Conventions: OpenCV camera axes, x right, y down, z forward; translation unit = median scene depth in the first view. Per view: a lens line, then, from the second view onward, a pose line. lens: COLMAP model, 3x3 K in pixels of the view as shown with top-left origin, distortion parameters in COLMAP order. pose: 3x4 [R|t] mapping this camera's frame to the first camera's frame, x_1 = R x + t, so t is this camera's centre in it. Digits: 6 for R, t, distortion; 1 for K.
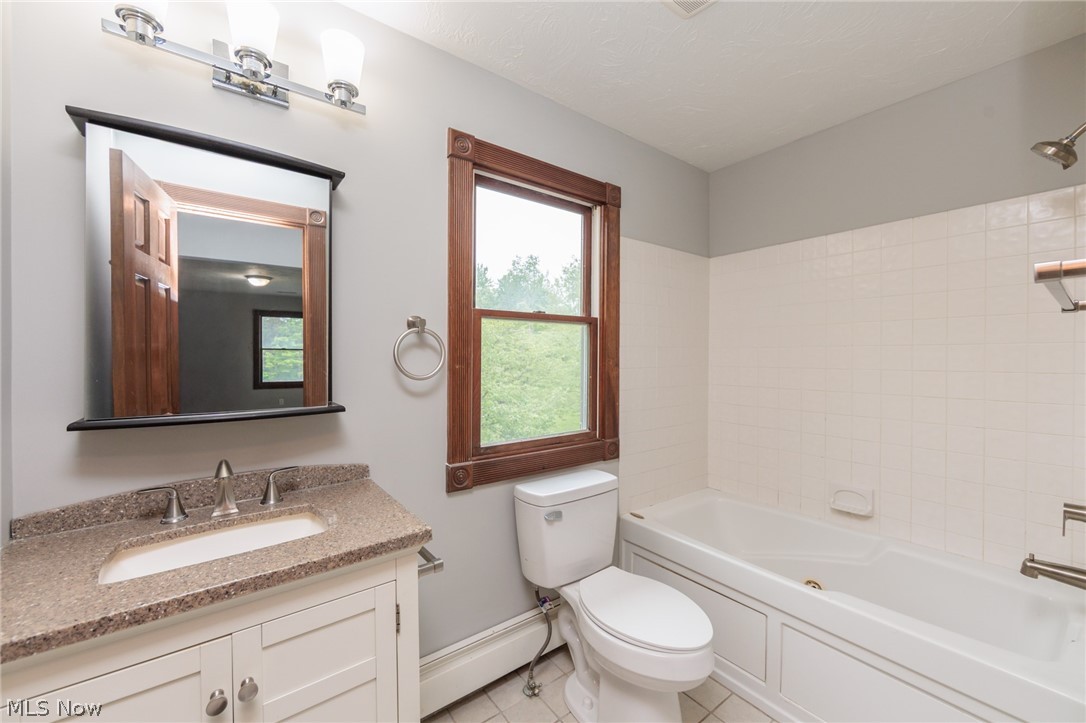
lens RADIAL K [[425.9, 0, 545.9], [0, 425.9, 359.3], [0, 0, 1]] dist [-0.002021, -0.000198]
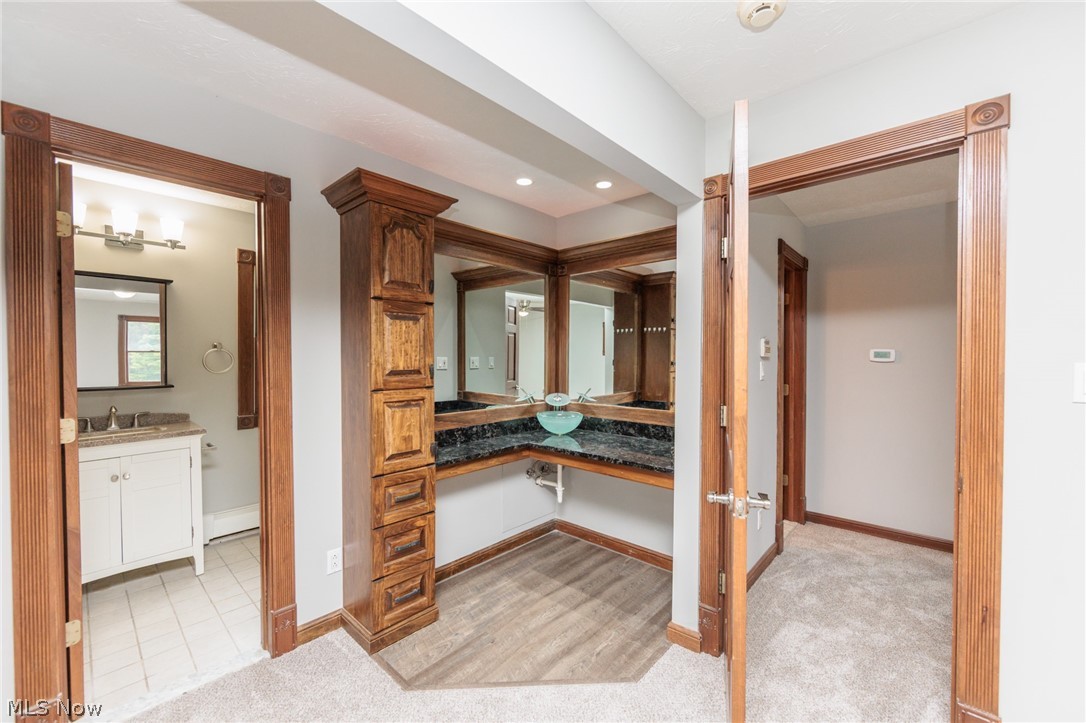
lens RADIAL K [[425.9, 0, 540.9], [0, 425.9, 364.3], [0, 0, 1]] dist [-0.002021, -0.000198]
pose [[0.983221, 0.001696, 0.182408, 0.811907], [-0.003331, 0.999957, 0.008658, -0.018341], [-0.182385, -0.009120, 0.983185, -1.232703]]
